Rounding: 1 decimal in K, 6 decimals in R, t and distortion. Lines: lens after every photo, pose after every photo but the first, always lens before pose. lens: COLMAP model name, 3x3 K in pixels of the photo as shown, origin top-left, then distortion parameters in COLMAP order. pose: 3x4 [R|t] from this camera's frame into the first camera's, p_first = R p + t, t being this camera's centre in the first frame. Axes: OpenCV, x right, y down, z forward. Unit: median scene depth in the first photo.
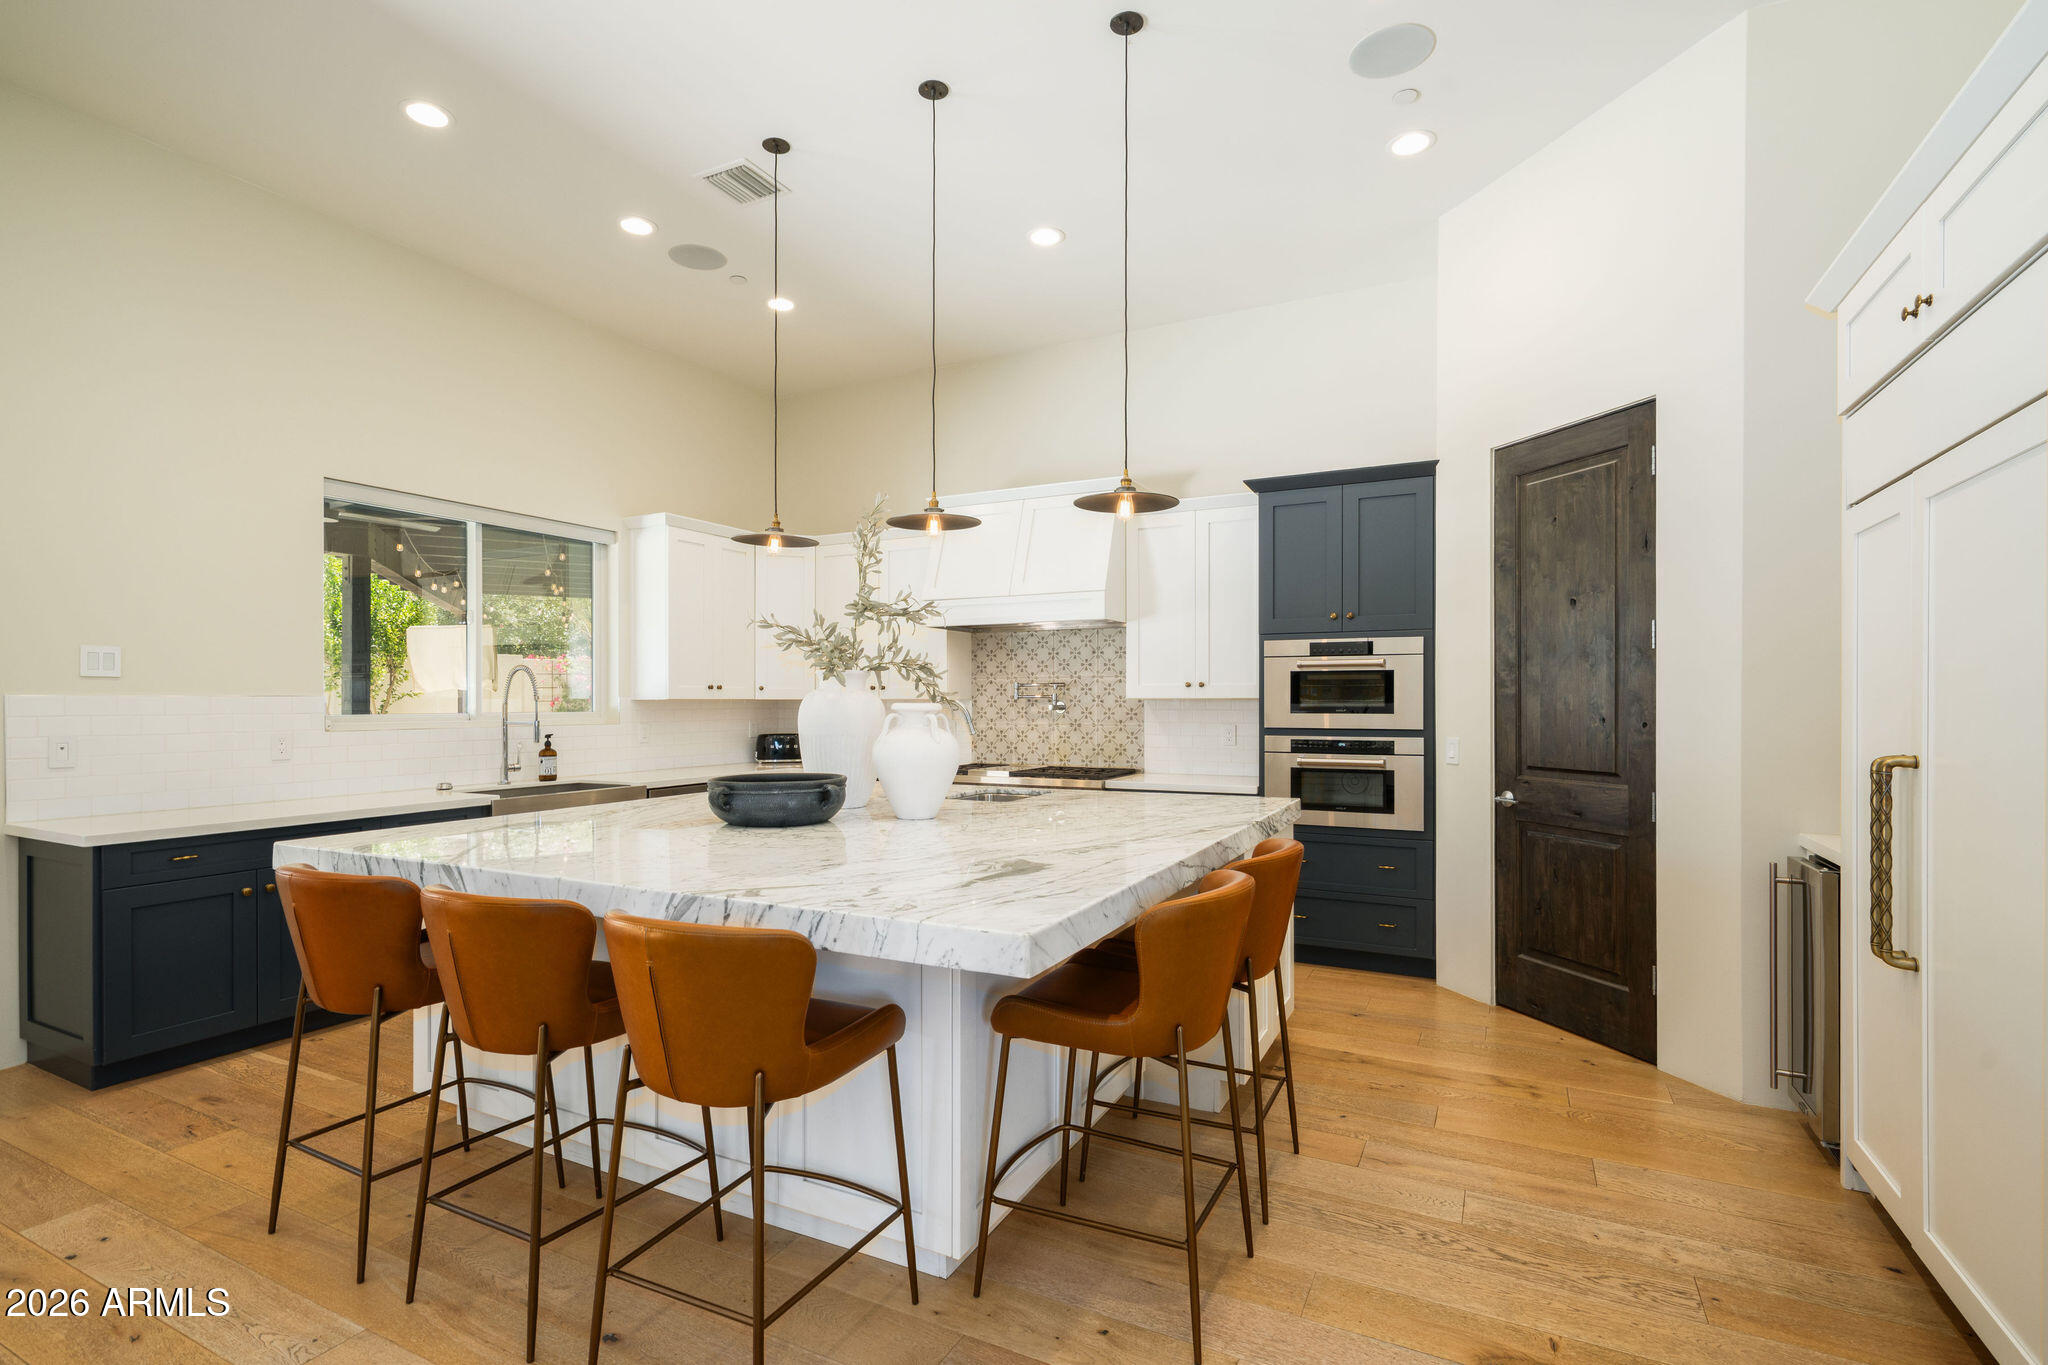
lens RADIAL K [[907.0, 0, 1050.5], [0, 907.0, 706.6], [0, 0, 1]] dist [-0.000772, 0.000560]
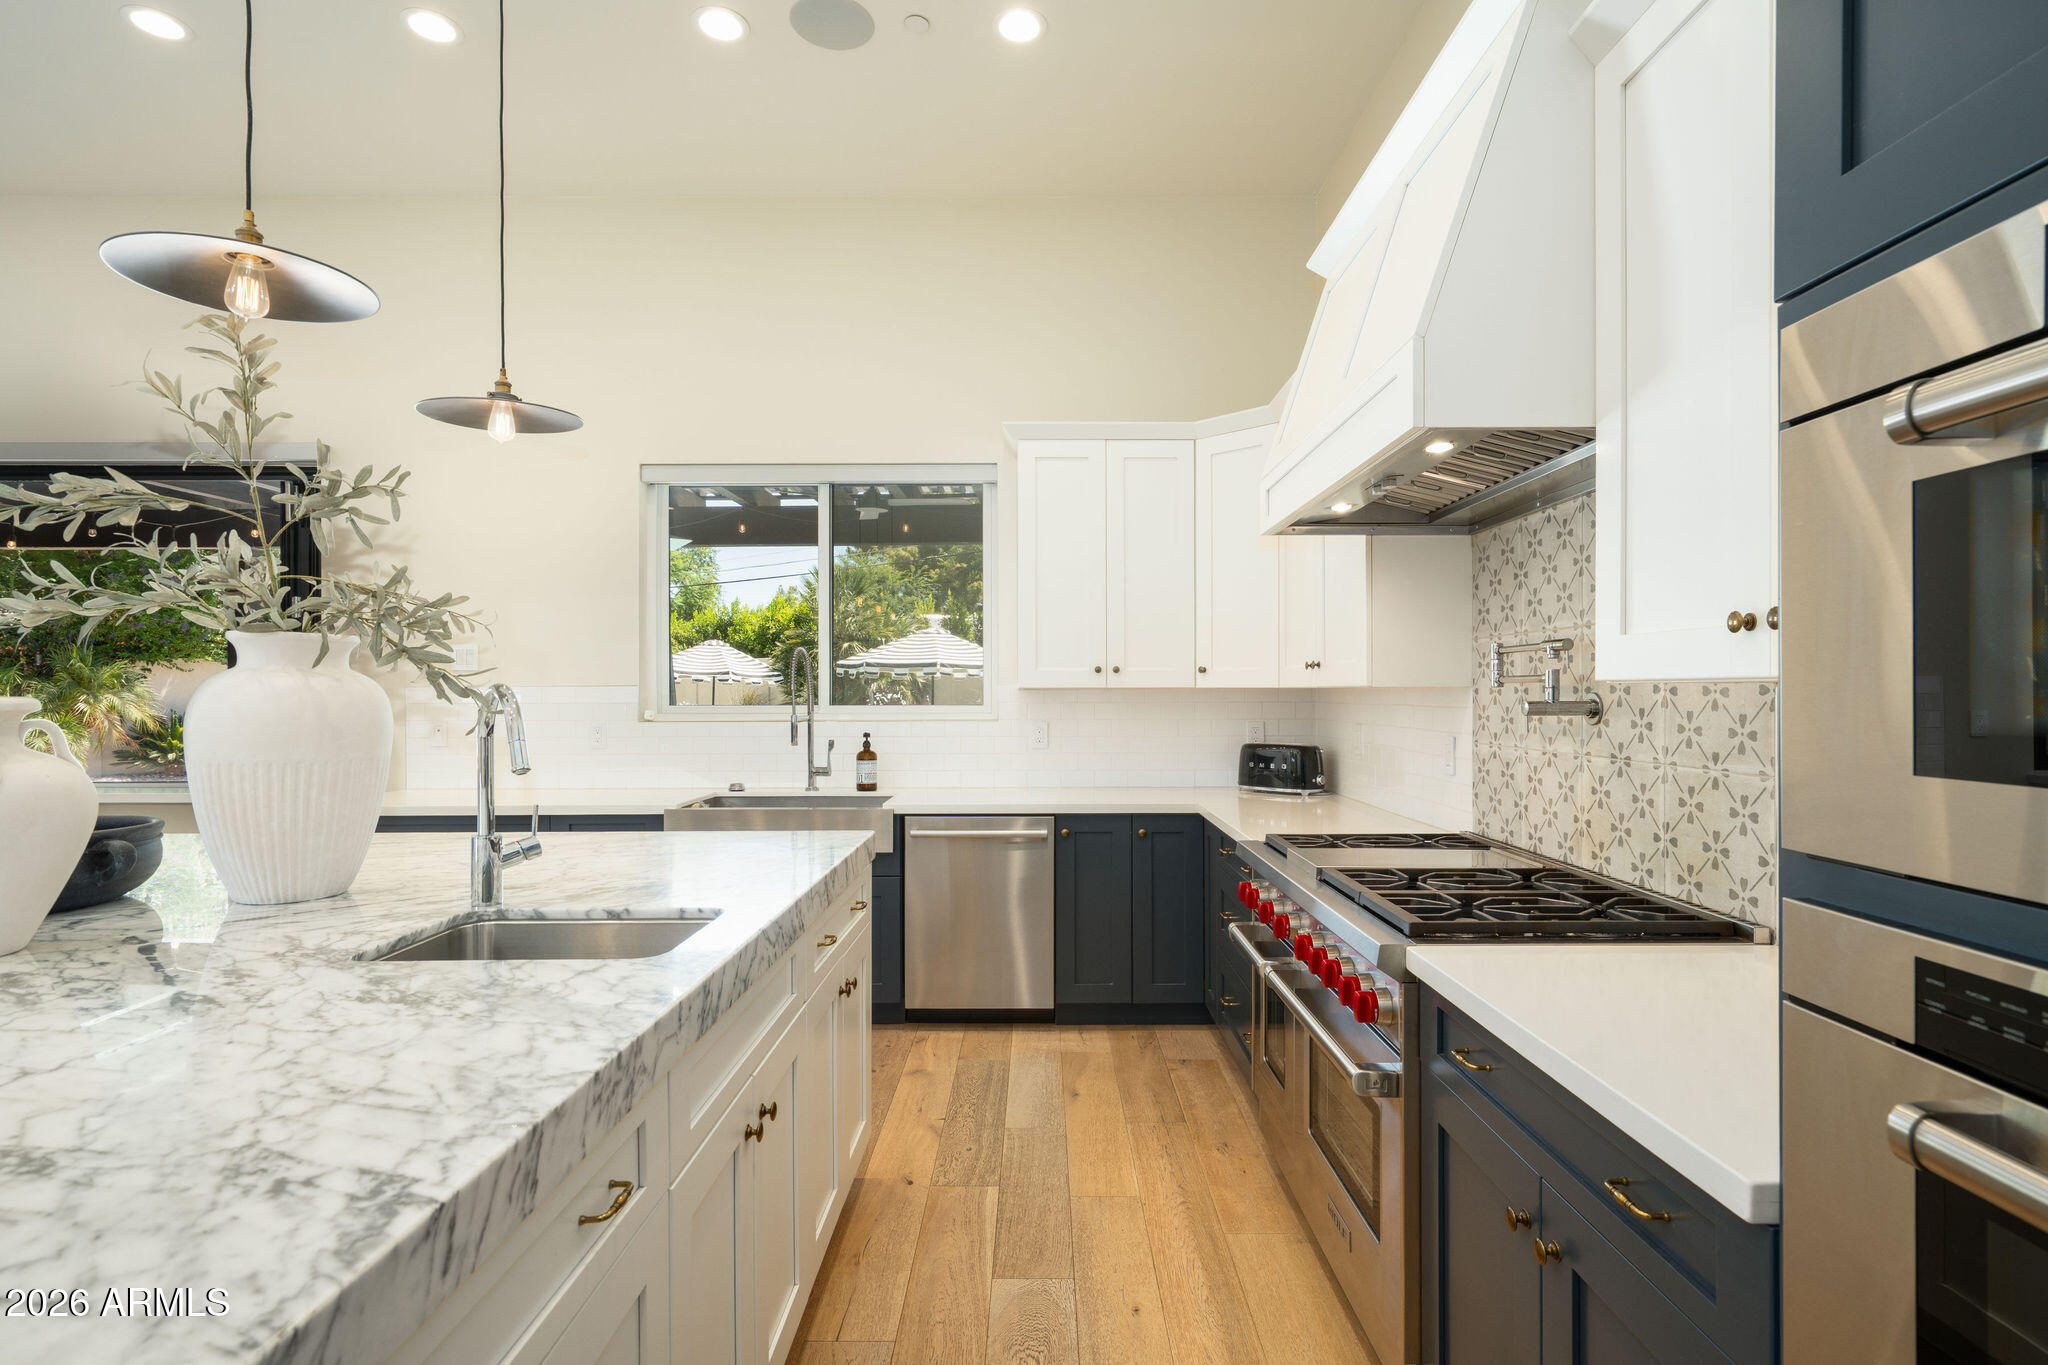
lens RADIAL K [[1004.7, 0, 1042.1], [0, 1004.7, 694.2], [0, 0, 1]] dist [0.035151, 0.000367]
pose [[0.459684, 0.001507, -0.888081, 0.361694], [-0.004929, 0.999987, -0.000855, -0.004526], [0.888069, 0.004770, 0.459685, 0.837203]]
